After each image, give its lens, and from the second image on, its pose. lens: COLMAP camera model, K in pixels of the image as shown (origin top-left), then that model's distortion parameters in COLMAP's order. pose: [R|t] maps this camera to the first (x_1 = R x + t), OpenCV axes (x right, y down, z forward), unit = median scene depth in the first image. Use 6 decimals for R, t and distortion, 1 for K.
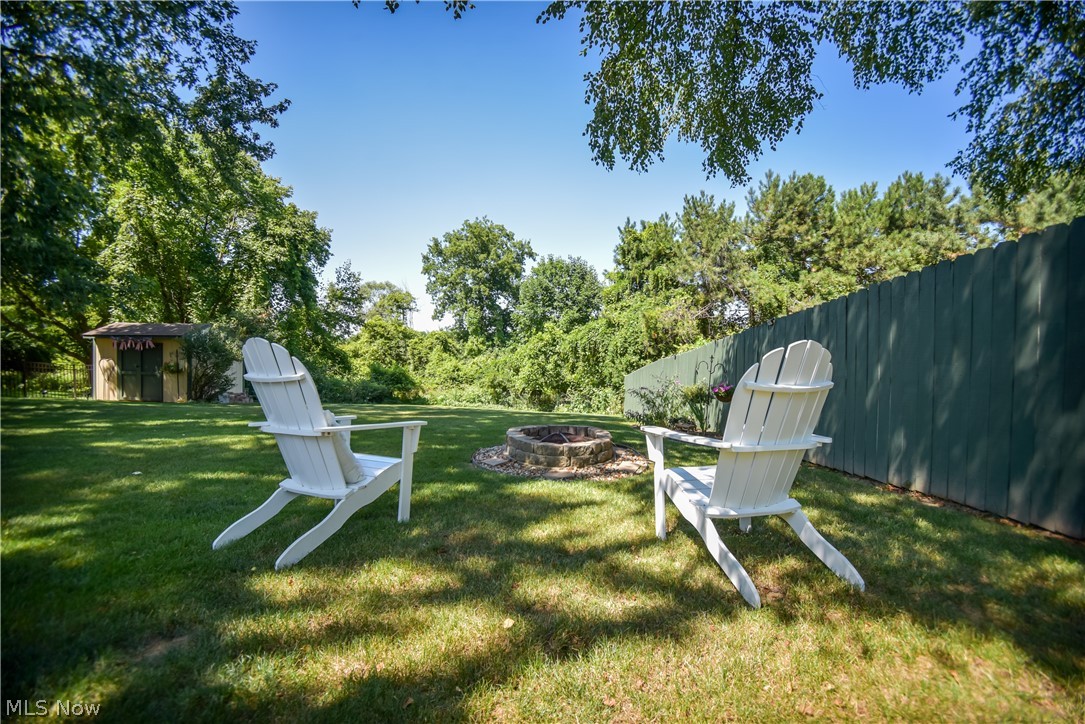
lens RADIAL K [[430.5, 0, 564.3], [0, 430.5, 362.9], [0, 0, 1]] dist [0.015642, -0.000069]
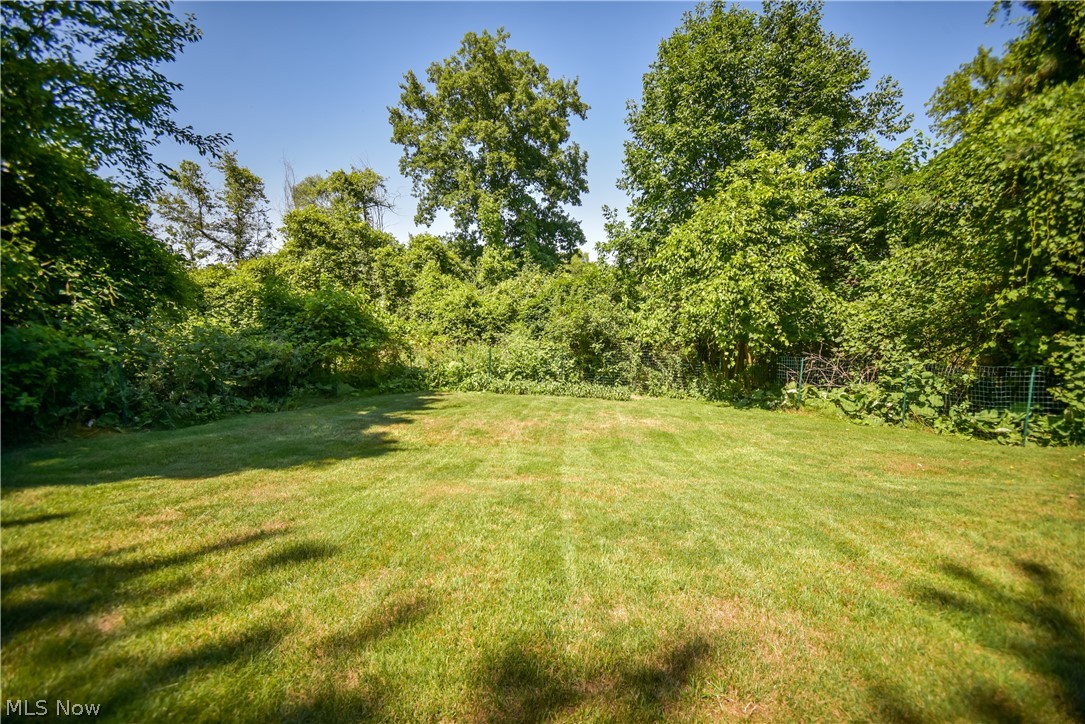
lens RADIAL K [[430.5, 0, 564.3], [0, 430.5, 362.9], [0, 0, 1]] dist [0.015642, -0.000069]
pose [[0.999270, -0.021241, 0.031756, -0.142629], [0.016888, 0.991166, 0.131549, 0.017672], [-0.034270, -0.130917, 0.990801, 0.432567]]
